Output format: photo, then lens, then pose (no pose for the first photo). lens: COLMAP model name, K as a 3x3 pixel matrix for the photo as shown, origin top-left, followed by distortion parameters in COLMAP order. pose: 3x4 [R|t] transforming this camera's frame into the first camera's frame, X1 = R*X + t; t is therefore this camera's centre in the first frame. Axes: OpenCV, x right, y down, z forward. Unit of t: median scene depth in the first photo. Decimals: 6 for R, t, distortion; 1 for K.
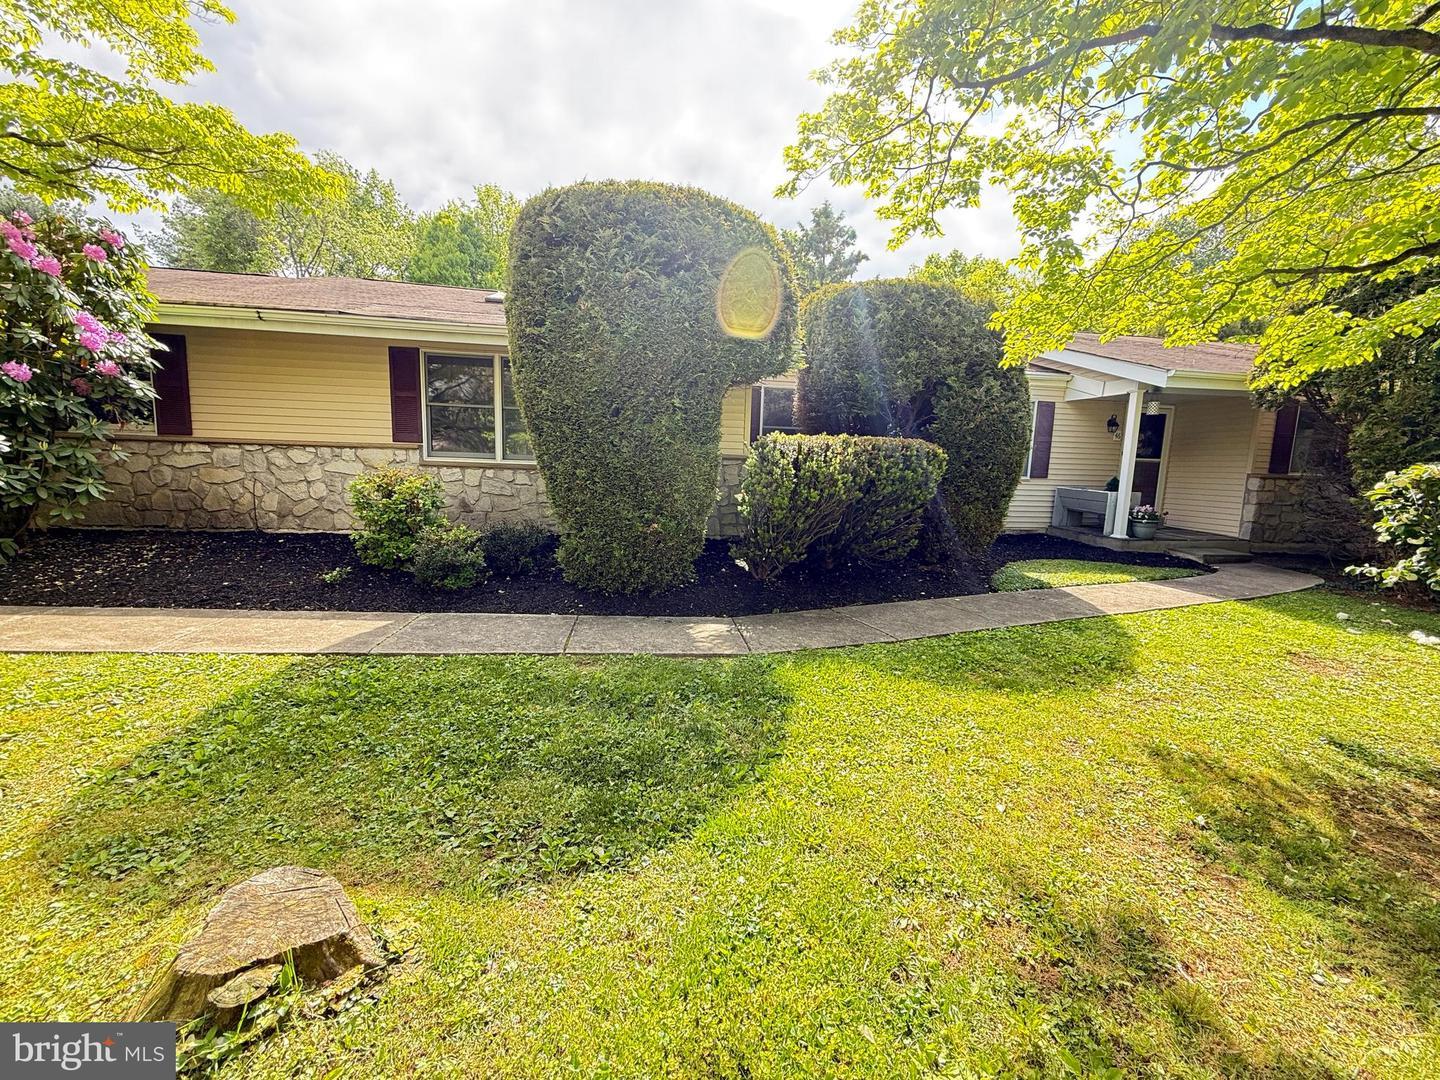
lens RADIAL K [[574.4, 0, 716.0], [0, 574.4, 539.5], [0, 0, 1]] dist [-0.000715, -0.000062]
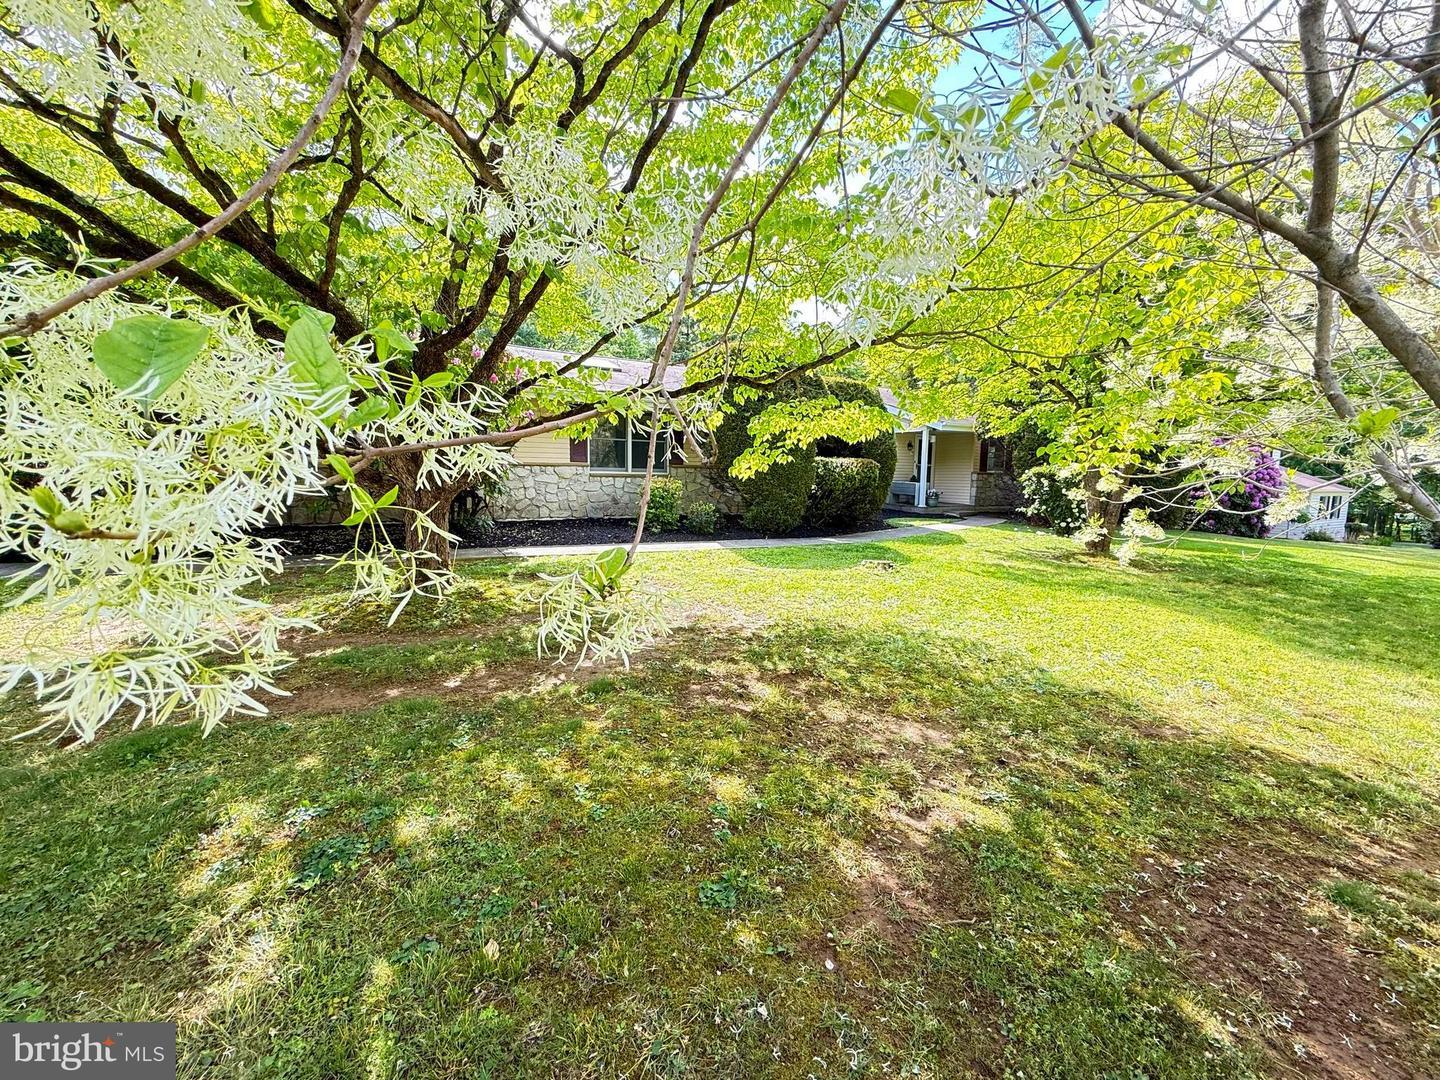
lens RADIAL K [[574.4, 0, 716.0], [0, 574.4, 539.5], [0, 0, 1]] dist [-0.000715, -0.000062]
pose [[0.927958, -0.061790, 0.367526, -0.557397], [0.065532, 0.997848, 0.002300, 0.048973], [-0.366877, 0.021951, 0.930010, -0.450851]]
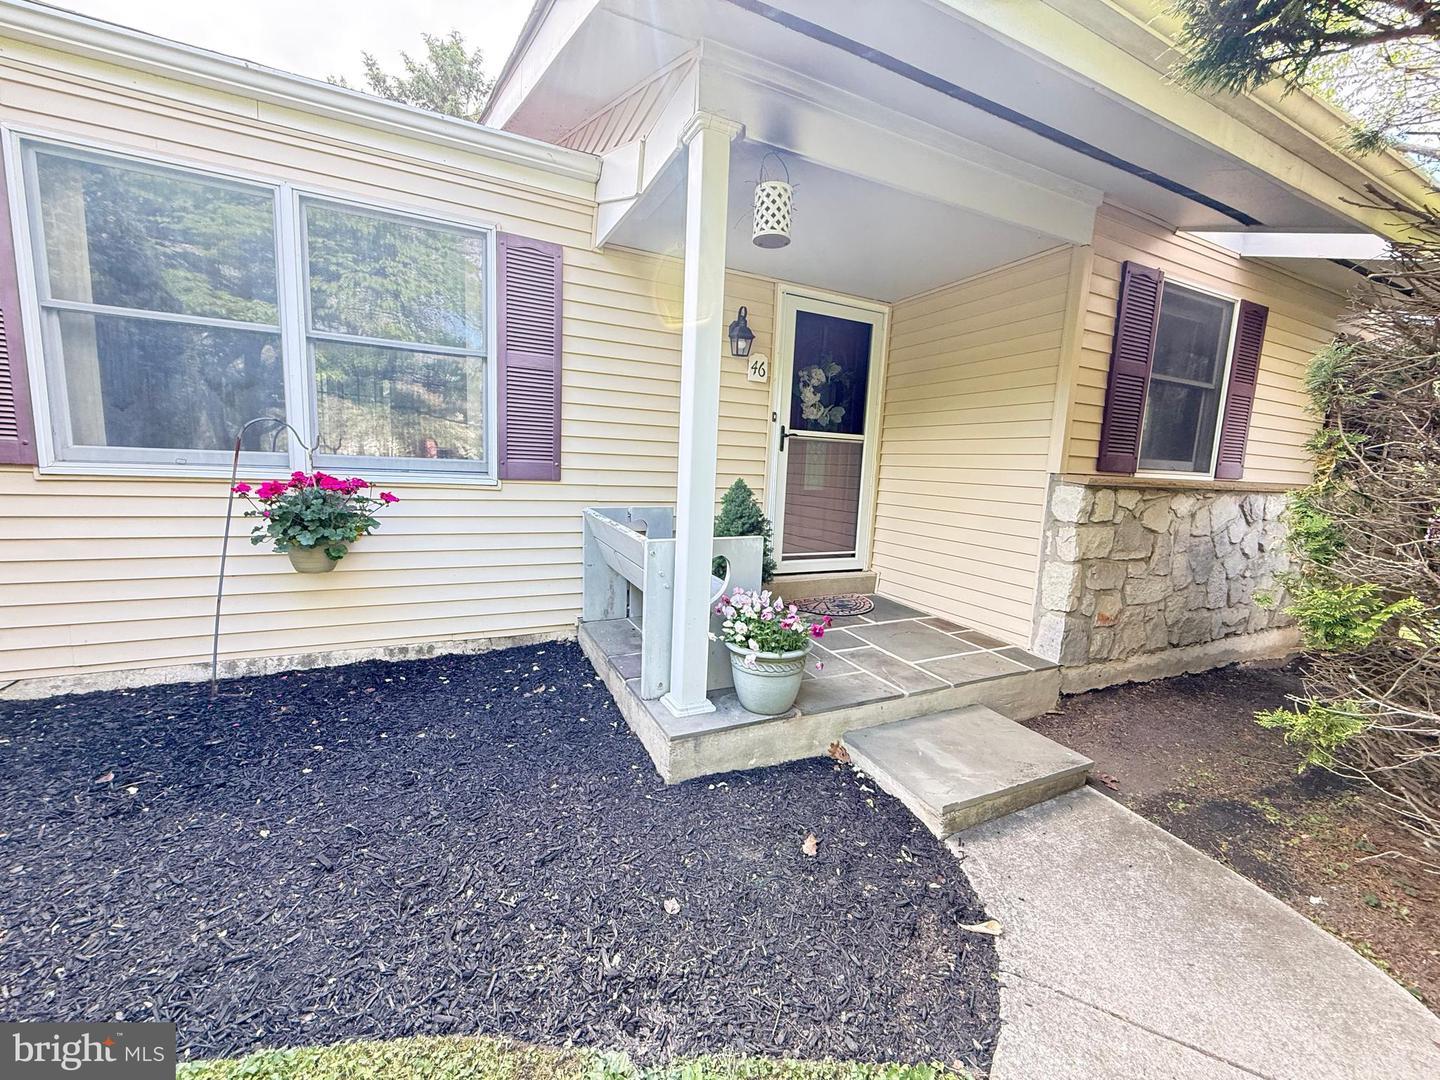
lens RADIAL K [[574.4, 0, 716.0], [0, 574.4, 539.5], [0, 0, 1]] dist [-0.000715, -0.000062]
pose [[0.957081, -0.025097, 0.288732, 0.638043], [0.021518, 0.999647, 0.015562, -0.085293], [-0.289021, -0.008681, 0.957283, 0.734937]]
